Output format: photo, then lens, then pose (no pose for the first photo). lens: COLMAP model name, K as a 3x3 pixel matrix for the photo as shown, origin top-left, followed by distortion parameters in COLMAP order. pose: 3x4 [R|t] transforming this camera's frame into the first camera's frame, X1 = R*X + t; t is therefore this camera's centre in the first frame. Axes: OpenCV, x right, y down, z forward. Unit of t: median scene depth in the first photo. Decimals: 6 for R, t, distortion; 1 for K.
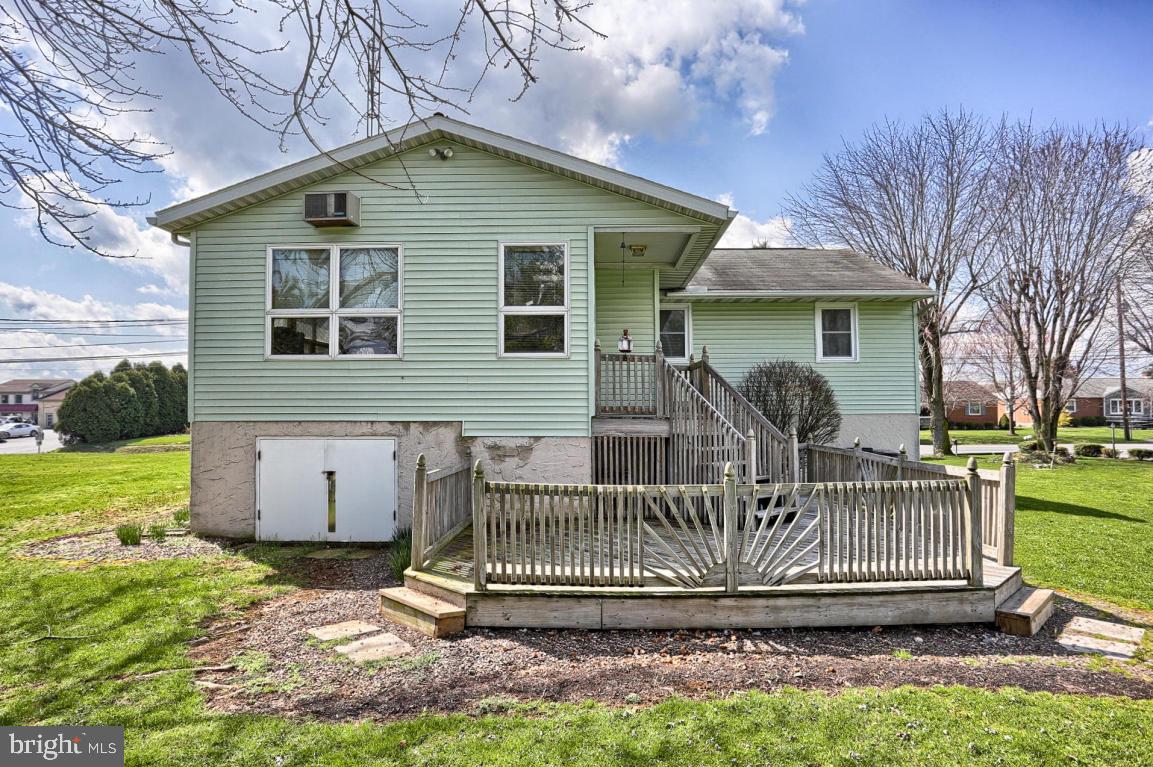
lens RADIAL K [[655.0, 0, 576.5], [0, 655.0, 383.5], [0, 0, 1]] dist [-0.033821, 0.002160]
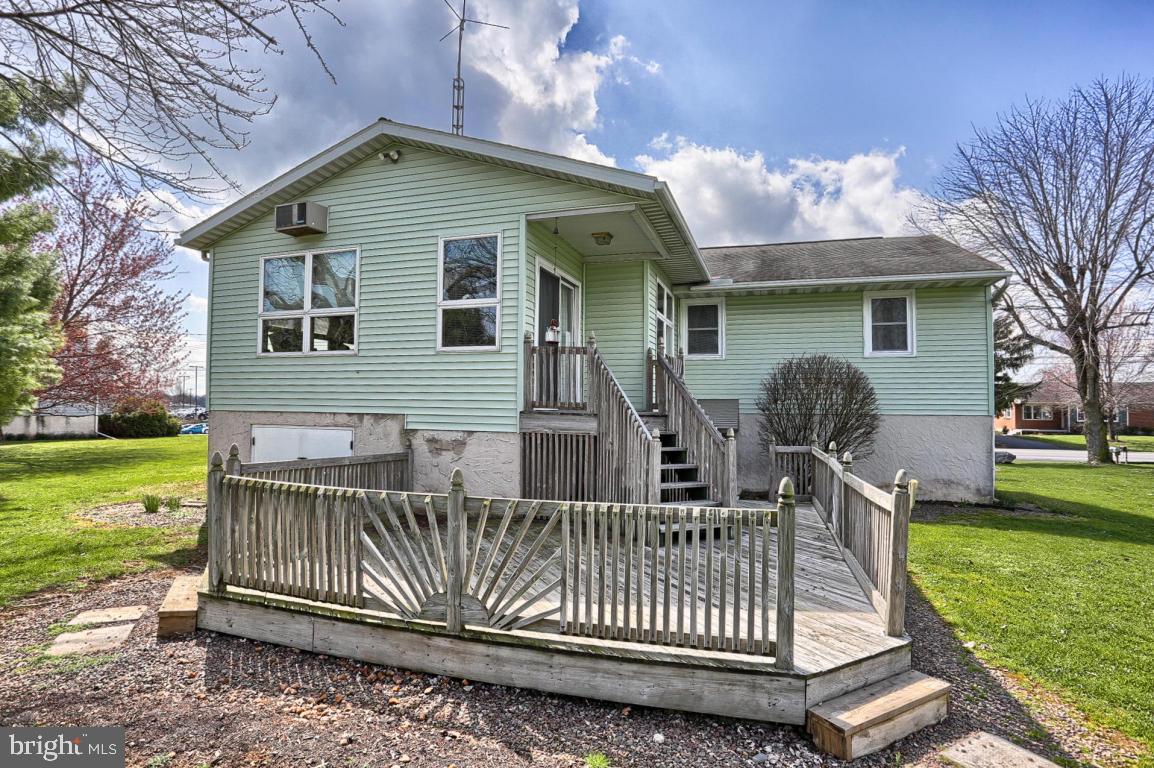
lens RADIAL K [[572.7, 0, 577.0], [0, 572.7, 384.0], [0, 0, 1]] dist [-0.066603, 0.028404]
pose [[0.959112, 0.001999, -0.283018, 0.337104], [-0.002292, 0.999997, -0.000701, 0.010465], [0.283016, 0.001321, 0.959114, 0.219708]]
